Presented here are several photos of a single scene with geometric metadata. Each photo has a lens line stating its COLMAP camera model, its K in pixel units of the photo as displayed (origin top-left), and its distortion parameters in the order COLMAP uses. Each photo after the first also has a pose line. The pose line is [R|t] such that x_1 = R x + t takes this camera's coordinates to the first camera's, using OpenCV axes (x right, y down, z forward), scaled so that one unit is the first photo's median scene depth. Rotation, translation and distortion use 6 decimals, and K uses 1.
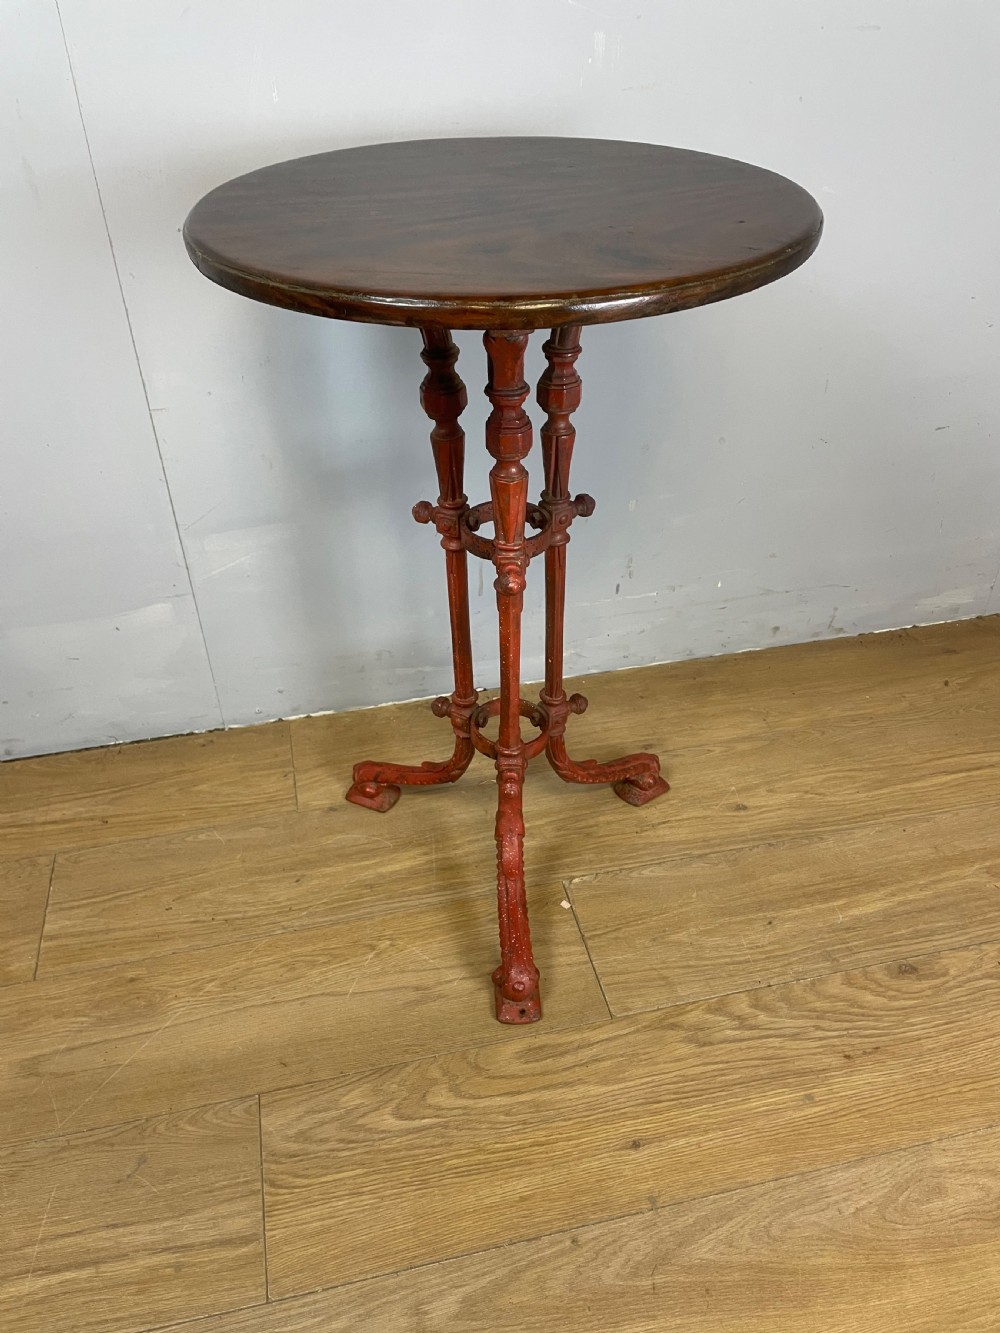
lens RADIAL K [[1018.6, 0, 494.6], [0, 1018.6, 663.0], [0, 0, 1]] dist [0.090236, -0.124998]
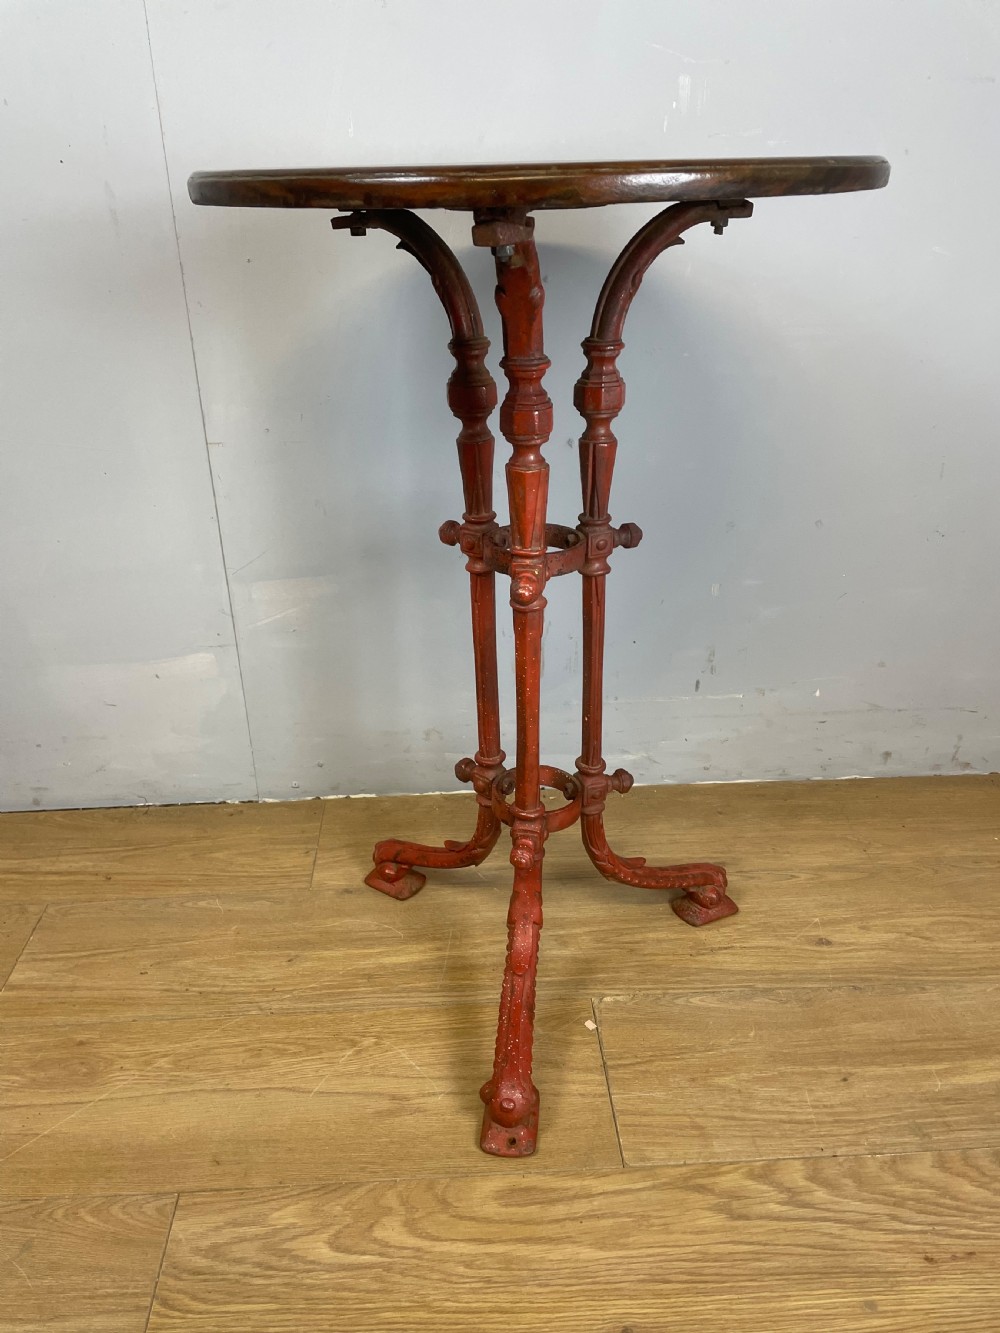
lens RADIAL K [[1018.6, 0, 491.1], [0, 1018.6, 657.9], [0, 0, 1]] dist [0.090236, -0.124998]
pose [[0.985167, 0.070650, -0.156382, 0.102327], [-0.099859, 0.977150, -0.187635, 0.113603], [0.139552, 0.200468, 0.969710, 0.127566]]
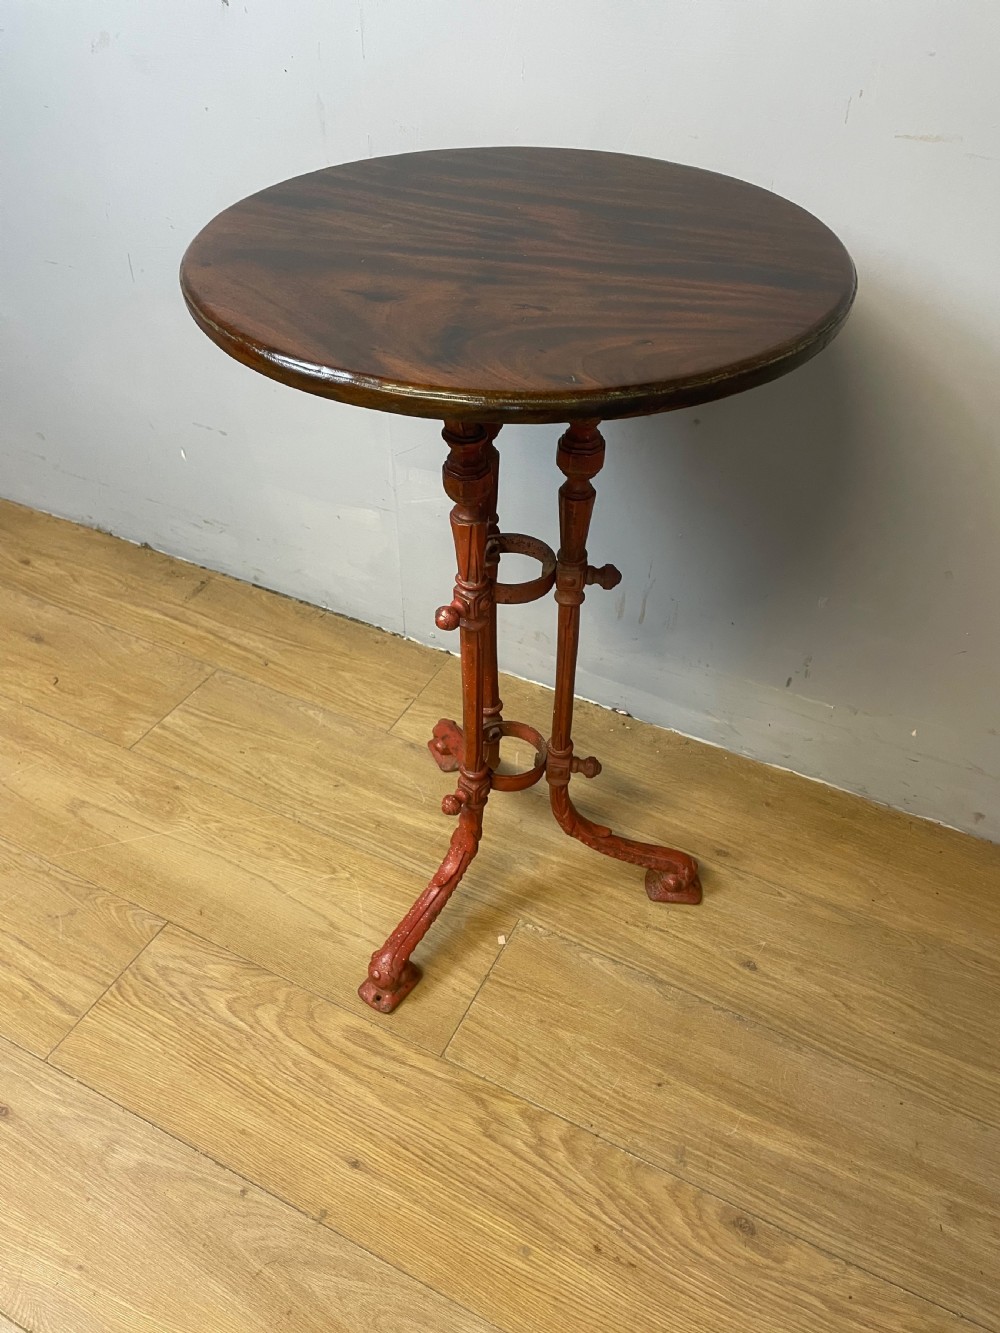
lens RADIAL K [[1018.6, 0, 493.6], [0, 1018.6, 668.7], [0, 0, 1]] dist [0.090236, -0.124998]
pose [[0.766792, 0.438925, -0.468374, 0.423950], [-0.399028, 0.897500, 0.187807, -0.187377], [0.502799, 0.042886, 0.863339, 0.134110]]
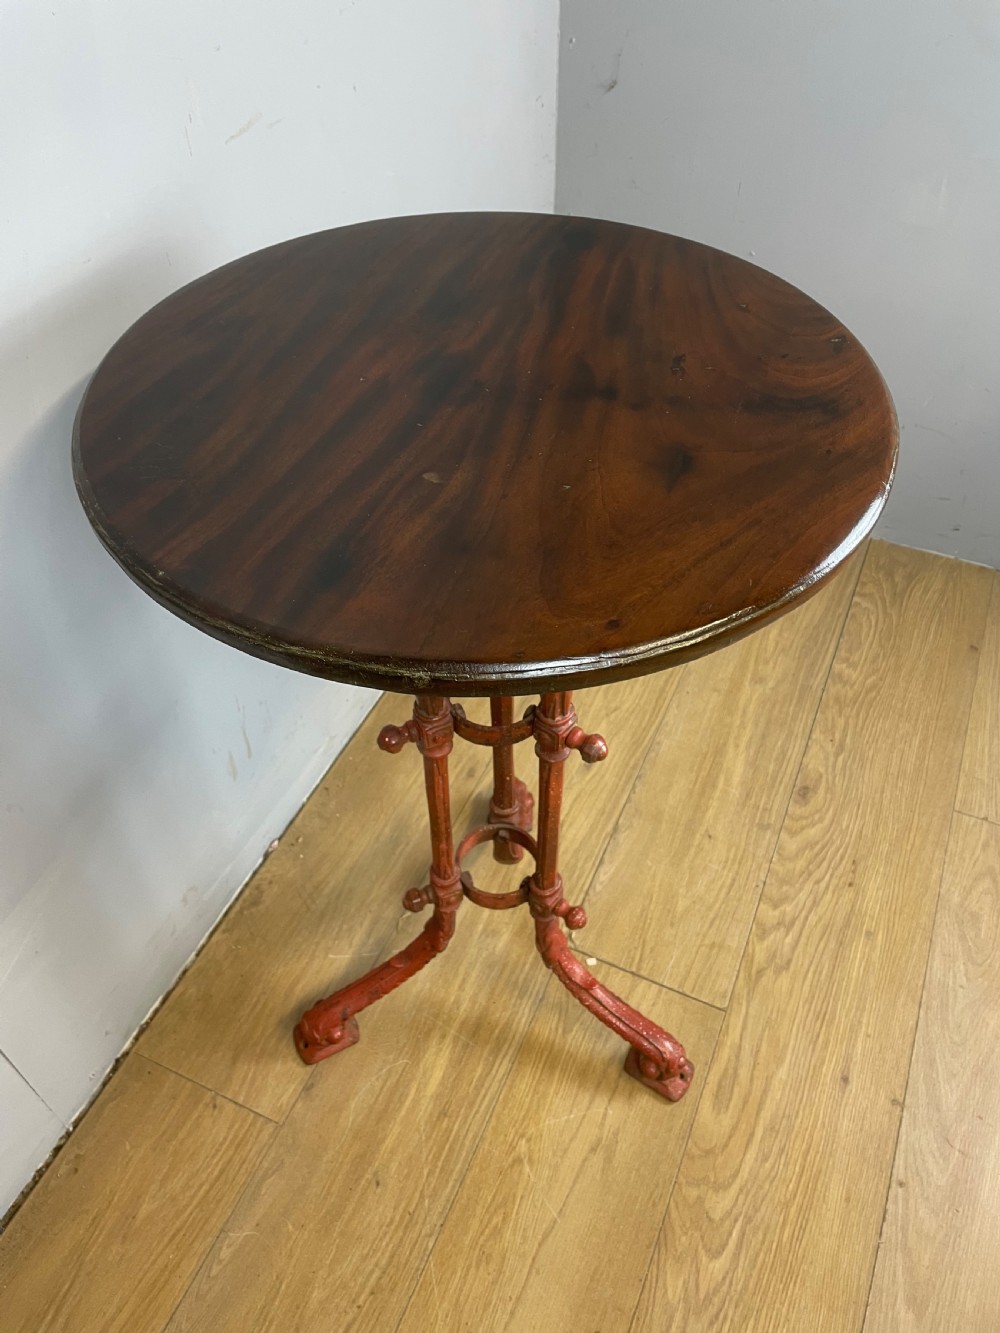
lens RADIAL K [[1018.6, 0, 495.0], [0, 1018.6, 657.1], [0, 0, 1]] dist [0.090236, -0.124998]
pose [[0.601323, -0.568003, 0.561946, -0.381419], [0.478200, 0.819278, 0.316400, -0.365198], [-0.640106, 0.078464, 0.764269, 0.297616]]
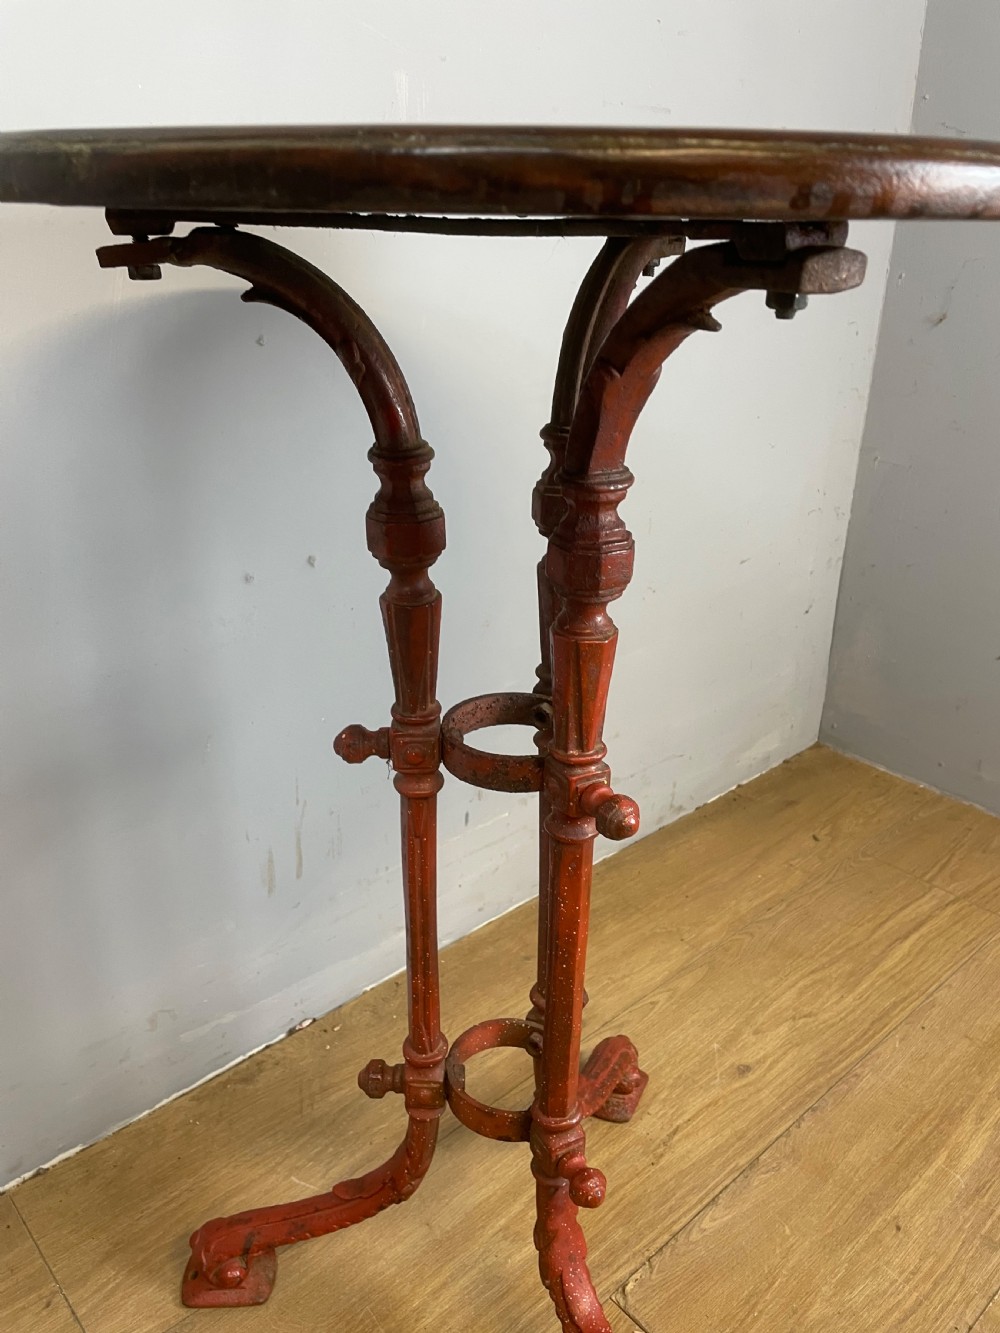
lens RADIAL K [[1018.6, 0, 497.7], [0, 1018.6, 660.4], [0, 0, 1]] dist [0.090236, -0.124998]
pose [[0.872591, -0.169015, 0.458278, -0.223868], [0.270846, 0.948200, -0.166009, -0.067251], [-0.406481, 0.268980, 0.873168, 0.404382]]
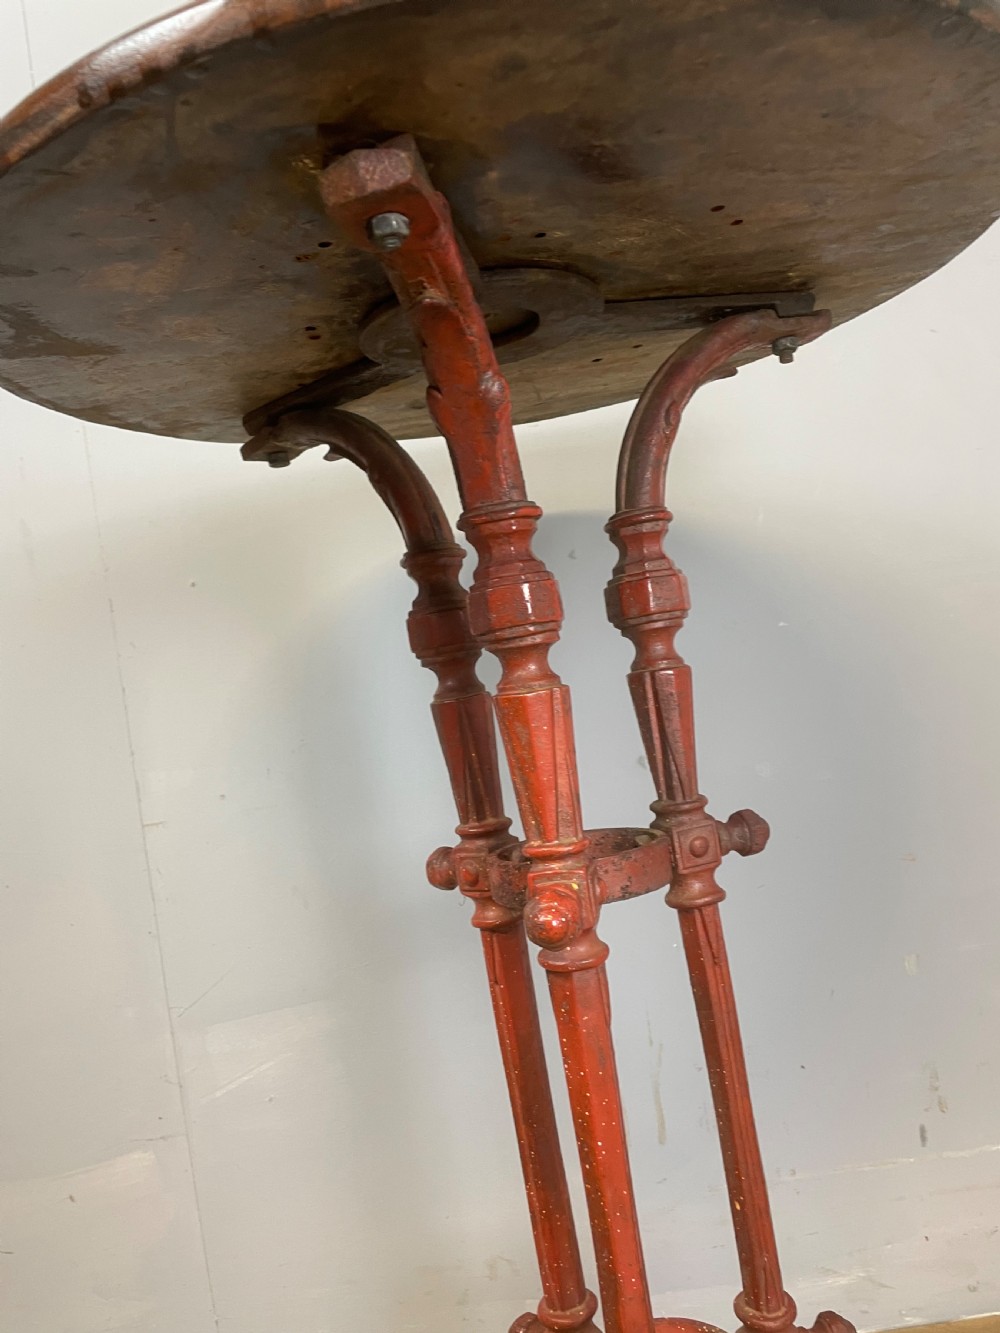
lens RADIAL K [[1018.6, 0, 489.0], [0, 1018.6, 653.6], [0, 0, 1]] dist [0.090236, -0.124998]
pose [[0.957168, -0.139219, -0.253864, 0.094890], [-0.041500, 0.801785, -0.596170, 0.075558], [0.286543, 0.581170, 0.761666, 0.461275]]
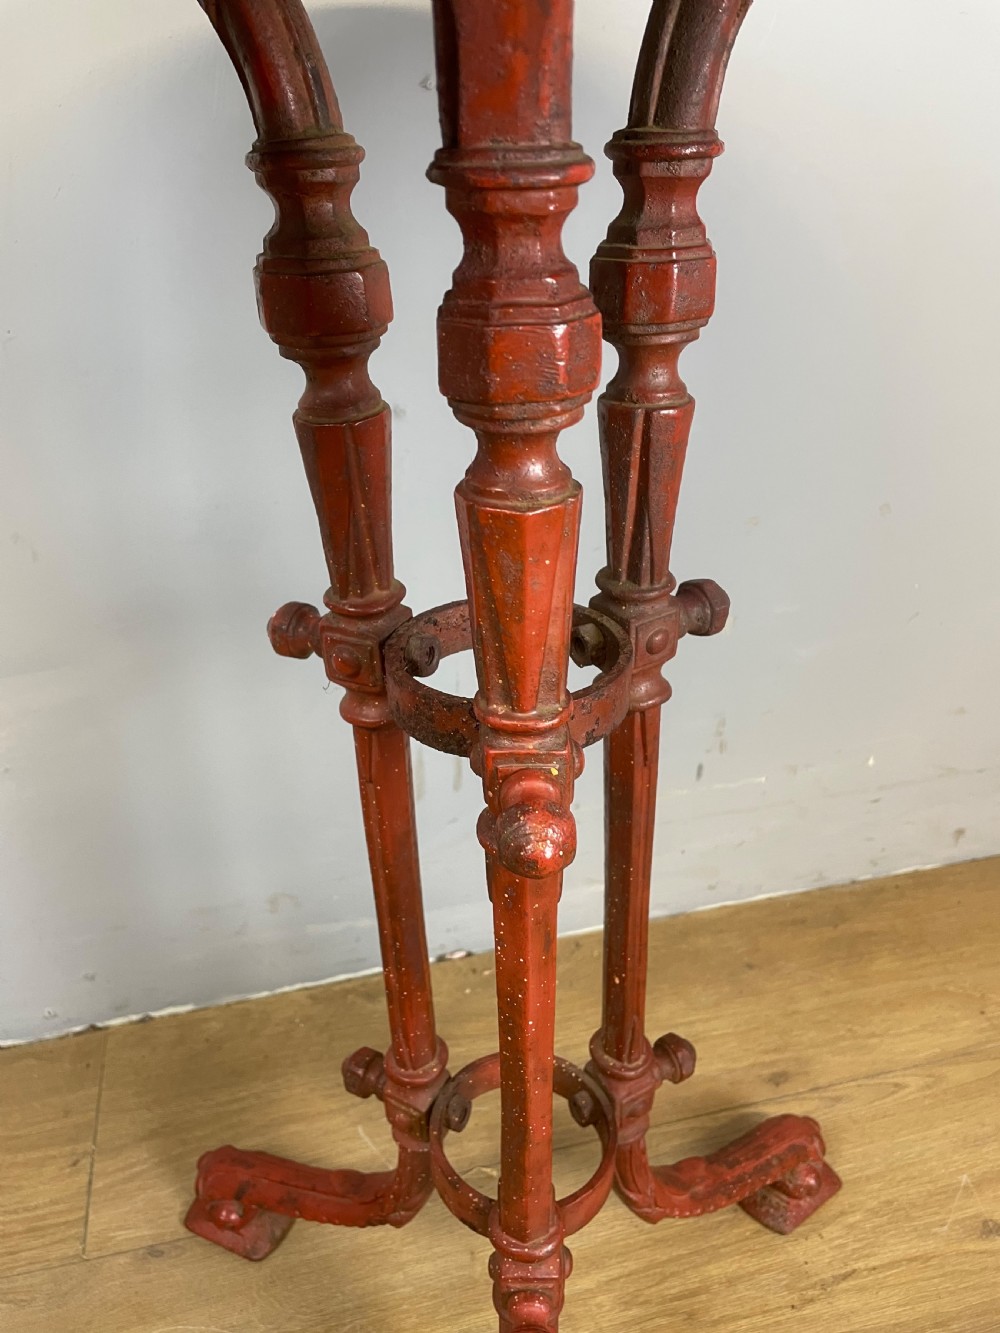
lens RADIAL K [[1018.6, 0, 496.4], [0, 1018.6, 654.1], [0, 0, 1]] dist [0.090236, -0.124998]
pose [[0.999808, -0.015857, 0.011535, 0.002230], [0.017401, 0.988666, -0.149119, -0.069429], [-0.009040, 0.149292, 0.988752, 0.539218]]
